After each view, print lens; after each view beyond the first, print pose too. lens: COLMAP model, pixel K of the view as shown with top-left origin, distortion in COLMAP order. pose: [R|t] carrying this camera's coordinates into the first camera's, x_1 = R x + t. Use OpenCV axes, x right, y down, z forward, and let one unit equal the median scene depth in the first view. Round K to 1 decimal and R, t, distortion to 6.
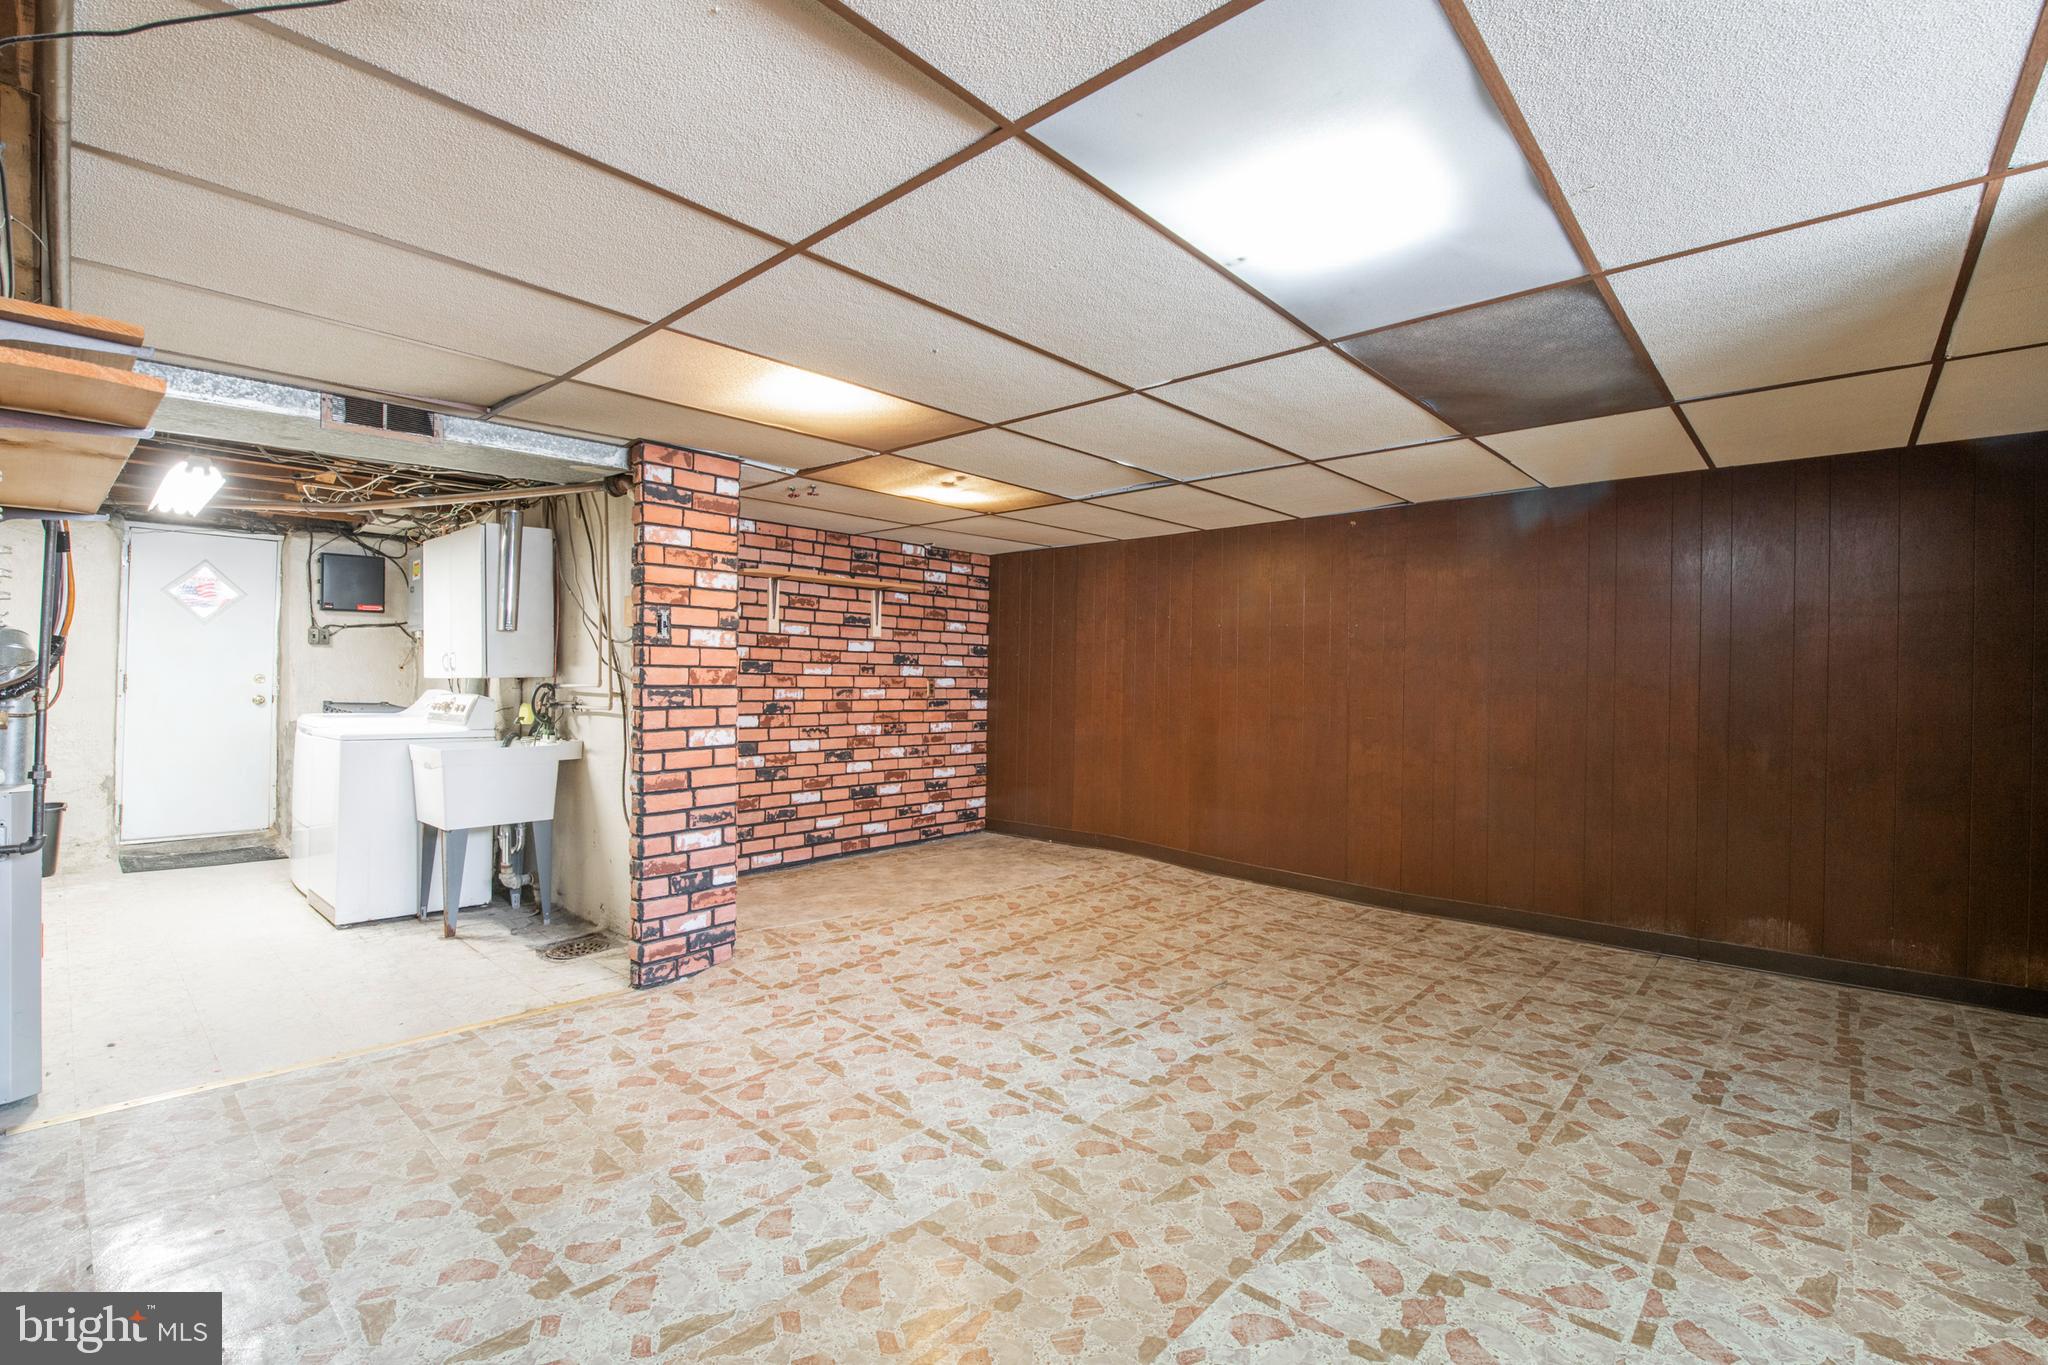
lens RADIAL K [[892.3, 0, 1020.7], [0, 892.3, 669.4], [0, 0, 1]] dist [0.002008, 0.000053]
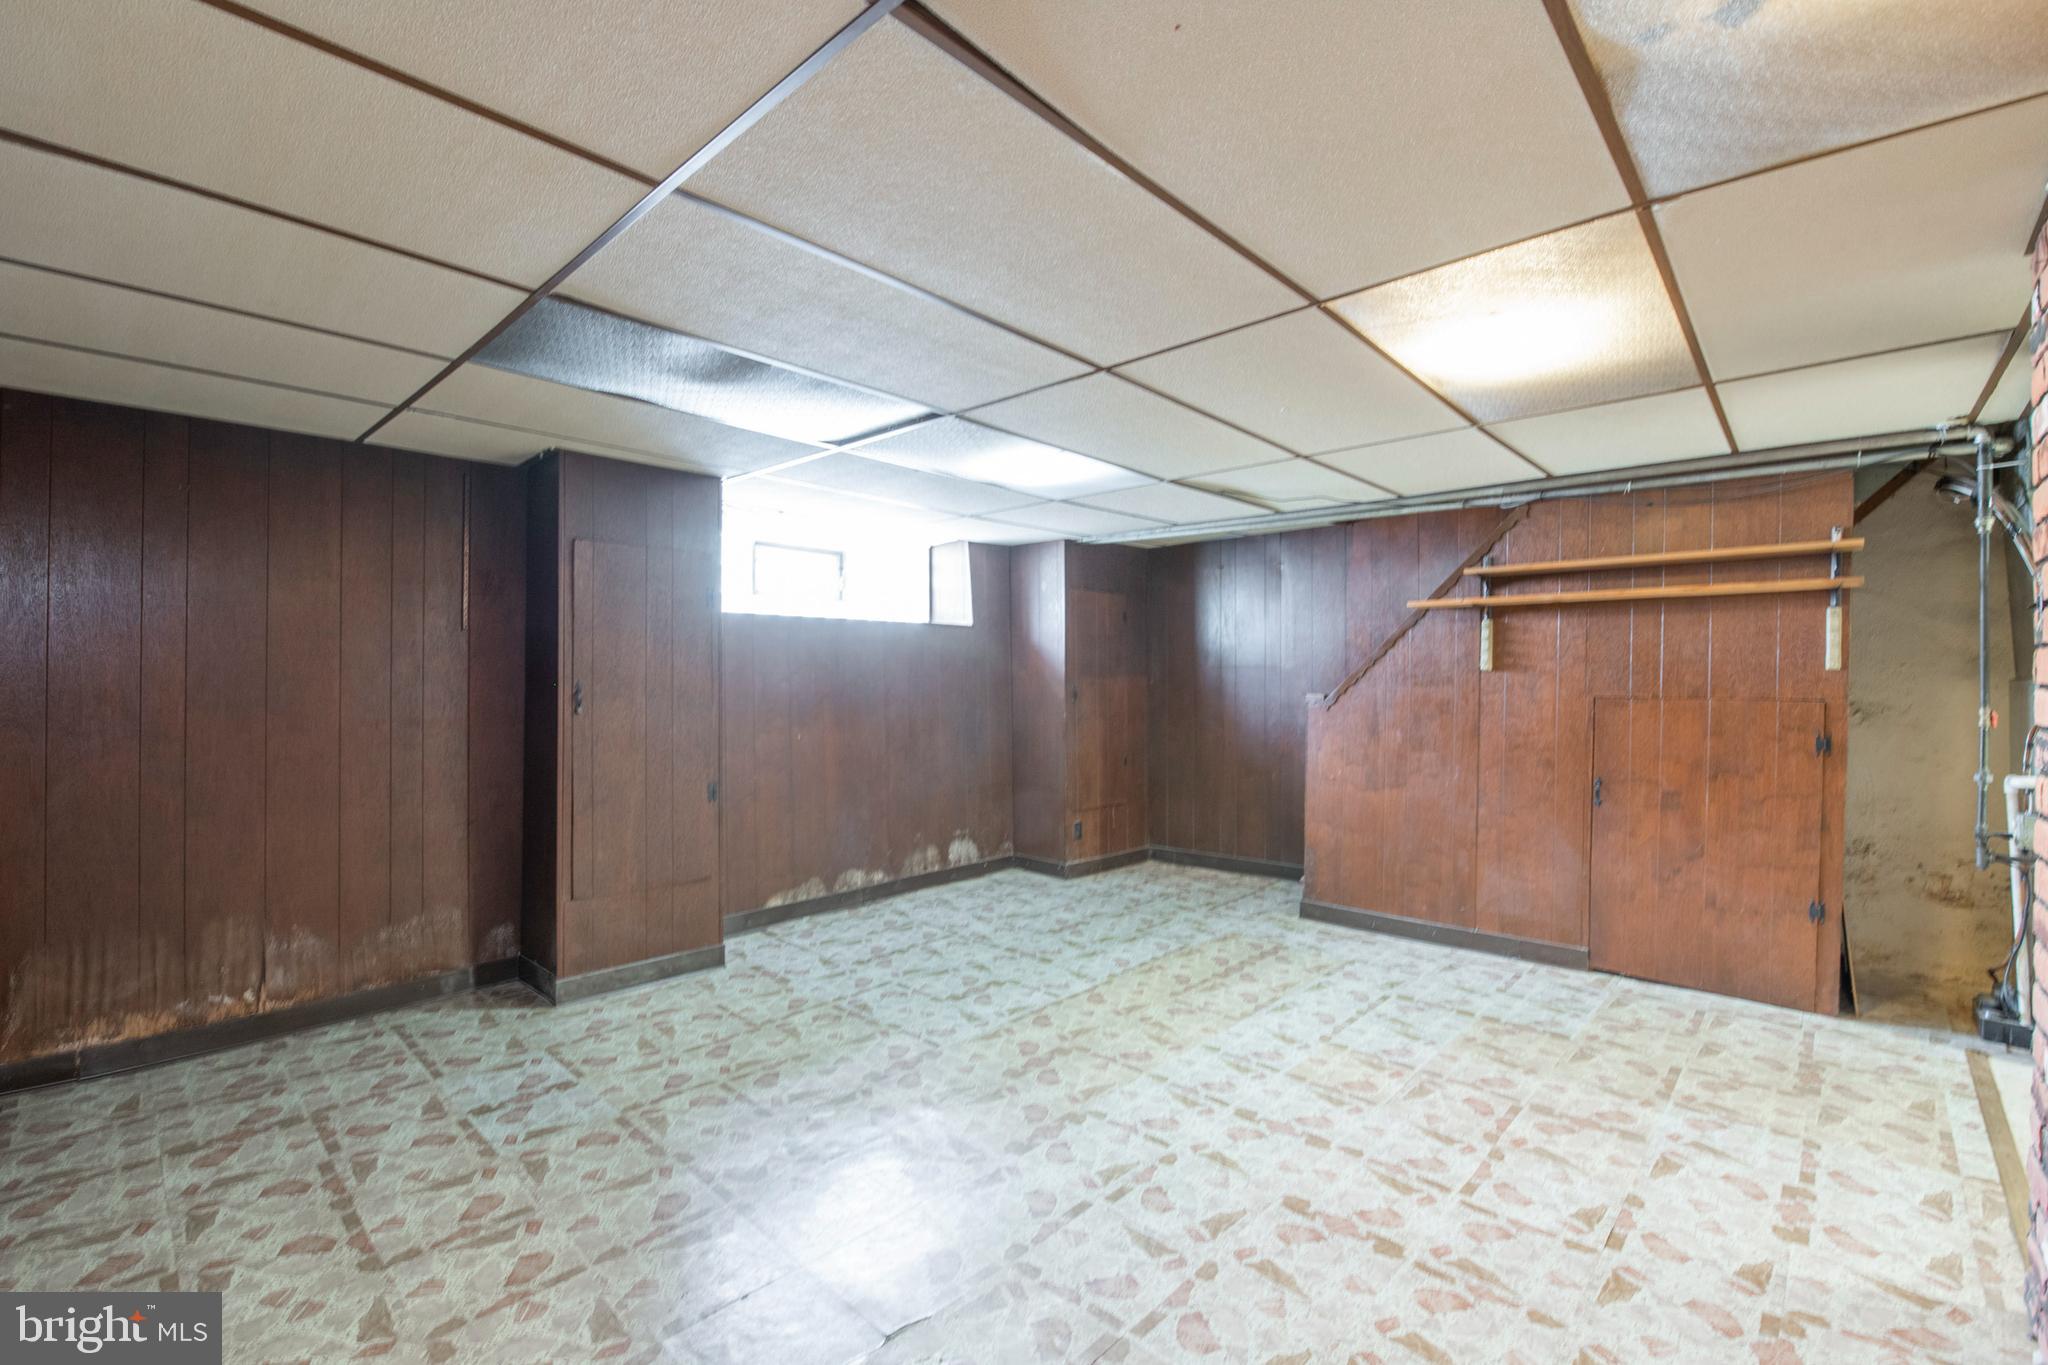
lens RADIAL K [[892.3, 0, 1020.7], [0, 892.3, 669.4], [0, 0, 1]] dist [0.002008, 0.000053]
pose [[-0.999858, -0.009719, 0.013755, 0.201540], [-0.009956, 0.999802, -0.017253, -0.000423], [-0.013584, -0.017388, -0.999757, 1.927037]]
